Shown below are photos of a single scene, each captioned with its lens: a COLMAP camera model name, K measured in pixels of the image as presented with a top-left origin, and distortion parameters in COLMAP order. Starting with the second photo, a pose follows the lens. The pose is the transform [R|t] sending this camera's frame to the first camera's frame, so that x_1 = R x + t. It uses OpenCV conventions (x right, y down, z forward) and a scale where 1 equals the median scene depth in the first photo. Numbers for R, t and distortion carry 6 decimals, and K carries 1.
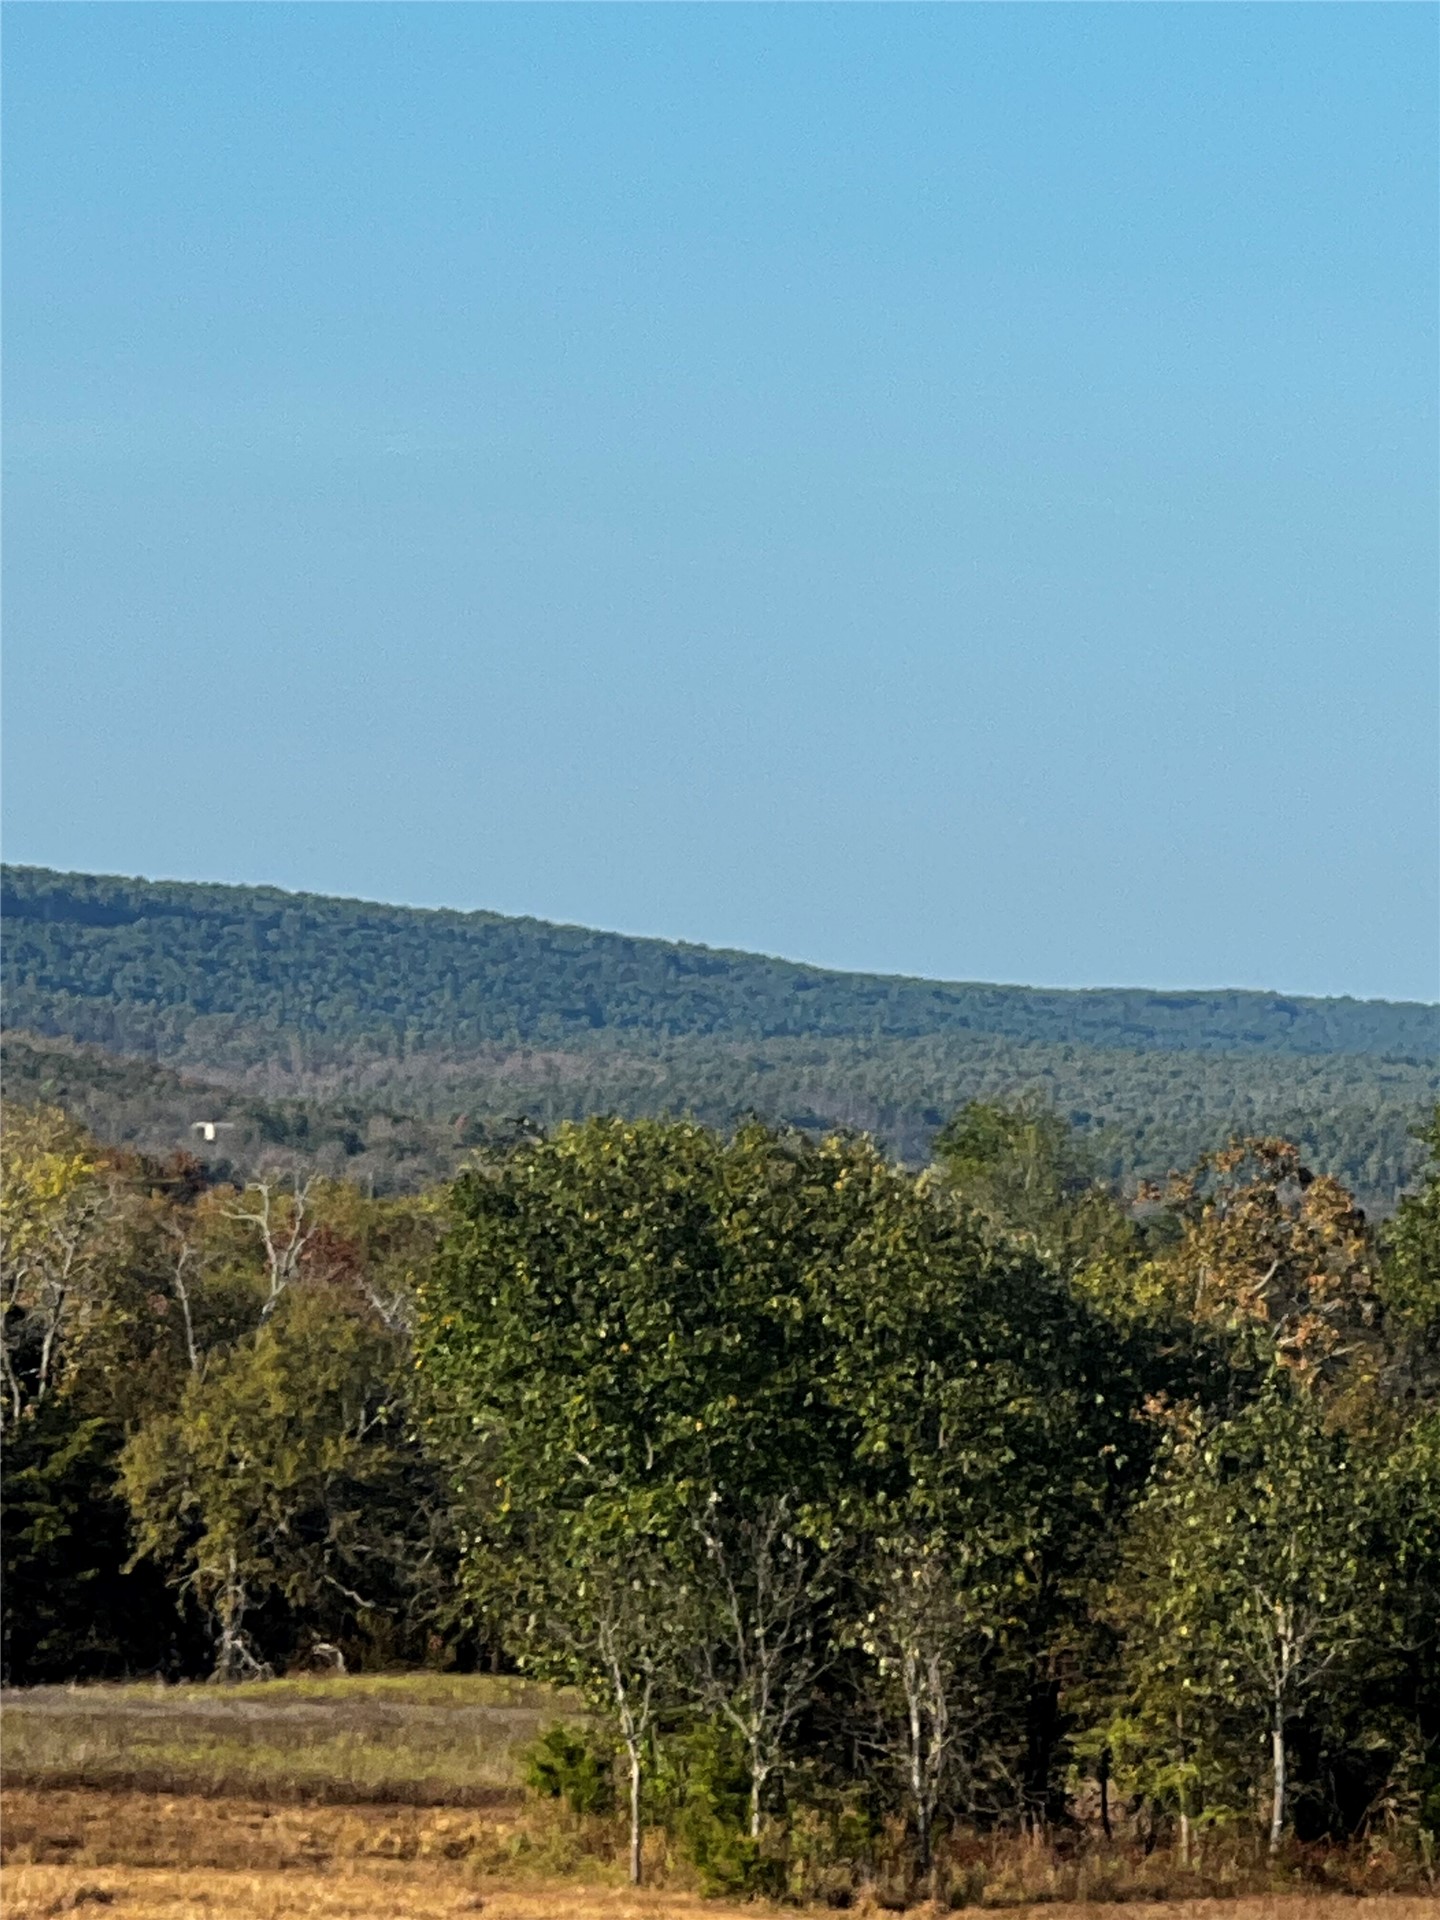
lens RADIAL K [[12451.8, 0, 720.9], [0, 12451.8, 960.0], [0, 0, 1]] dist [0.990150, 0.000000]
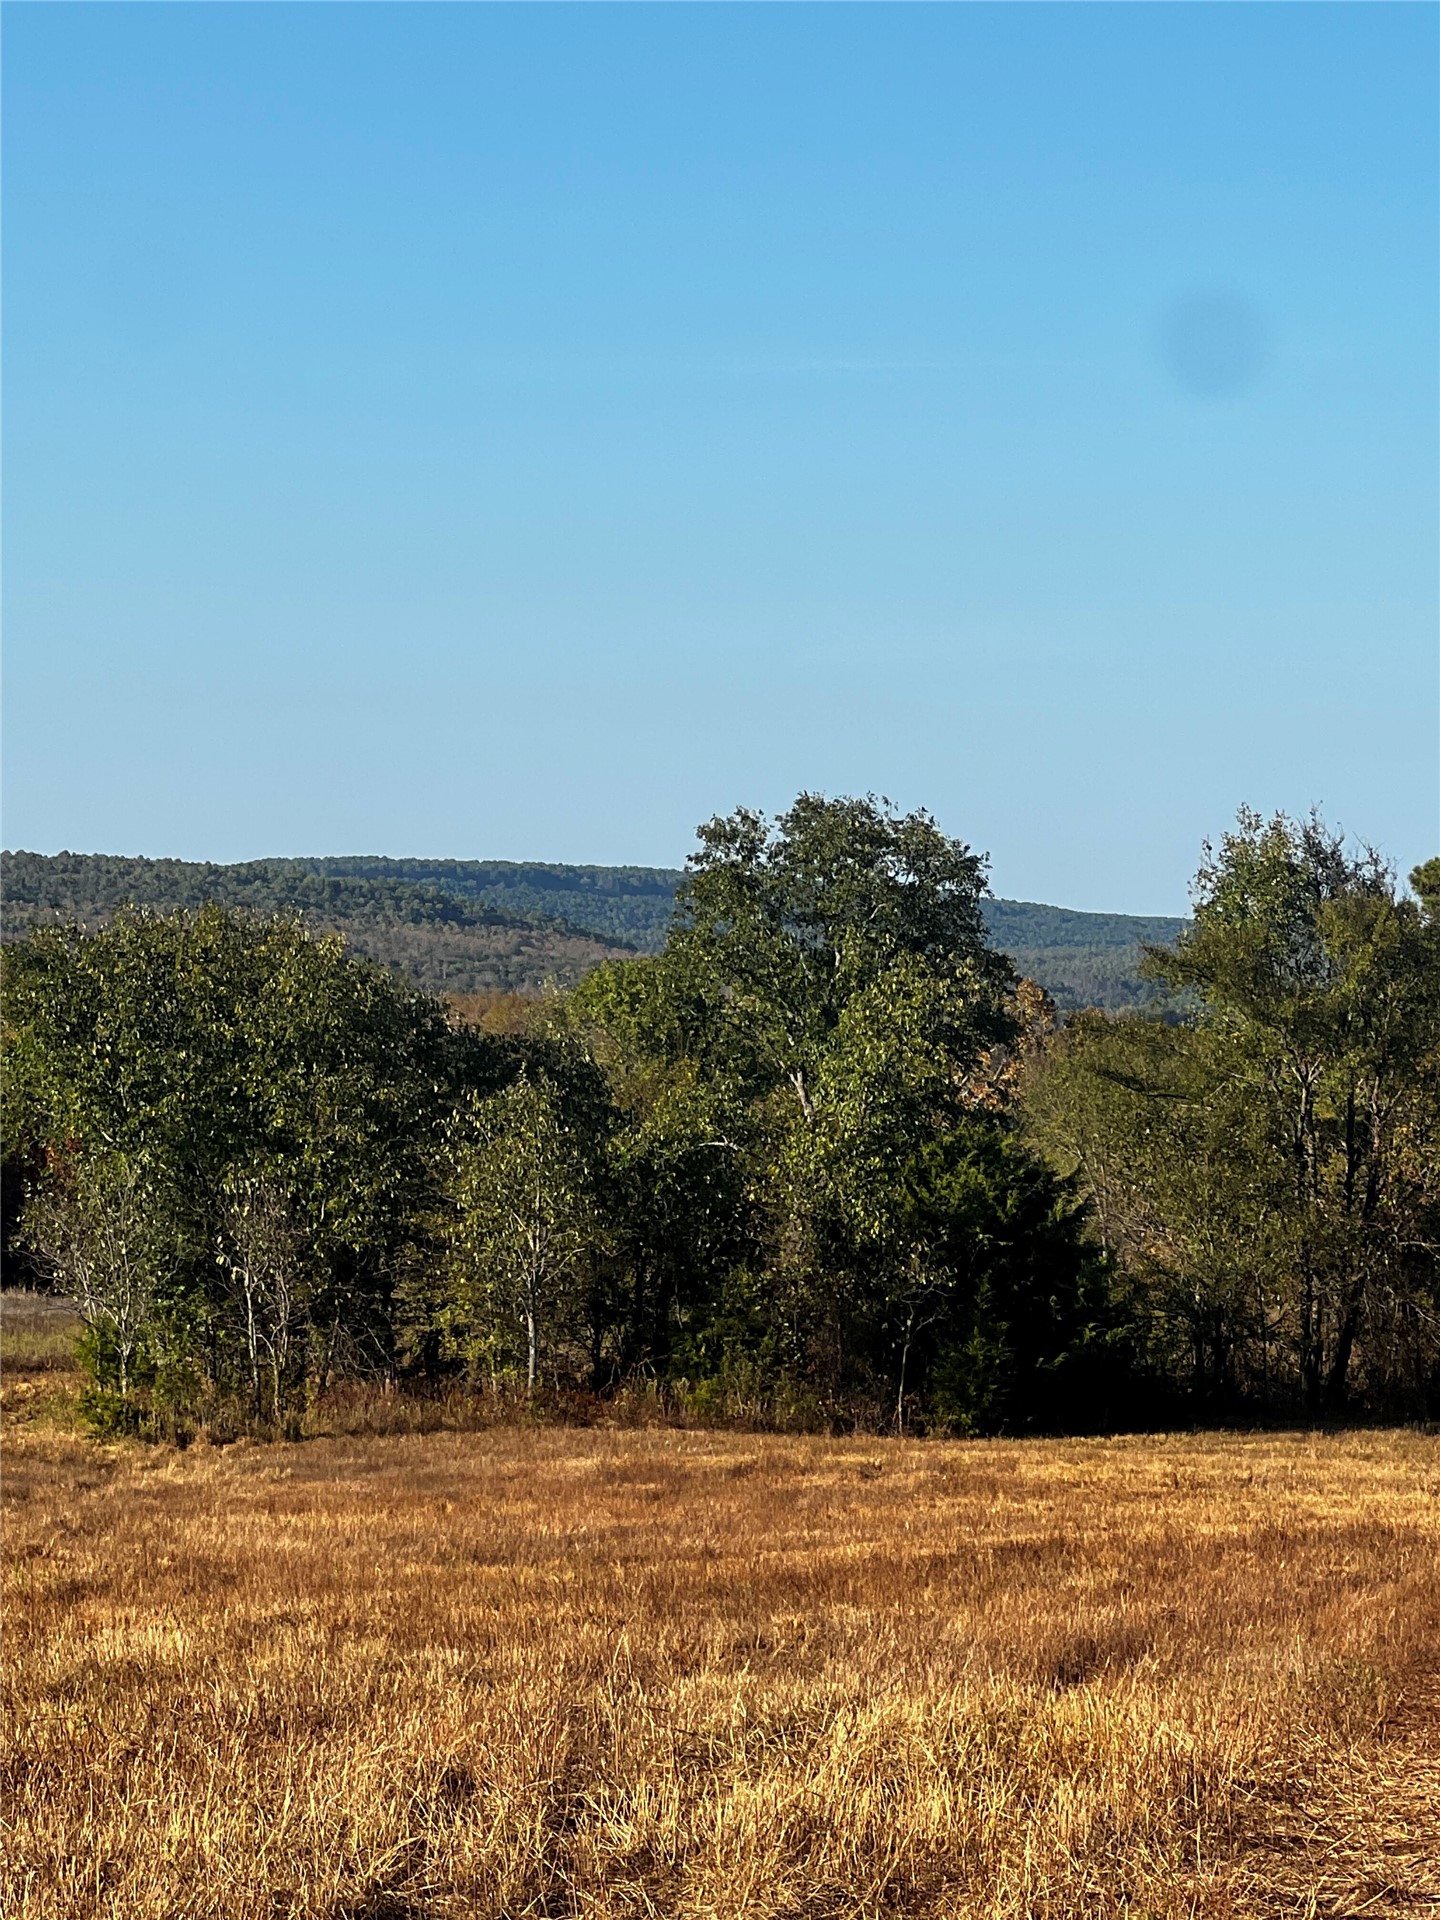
lens RADIAL K [[6295.9, 0, 719.9], [0, 6295.9, 962.7], [0, 0, 1]] dist [0.172129, 0.000000]
pose [[0.997866, -0.021095, -0.061792, 0.109403], [0.021483, 0.999753, 0.005615, 0.017263], [0.061659, -0.006931, 0.998073, 0.270361]]
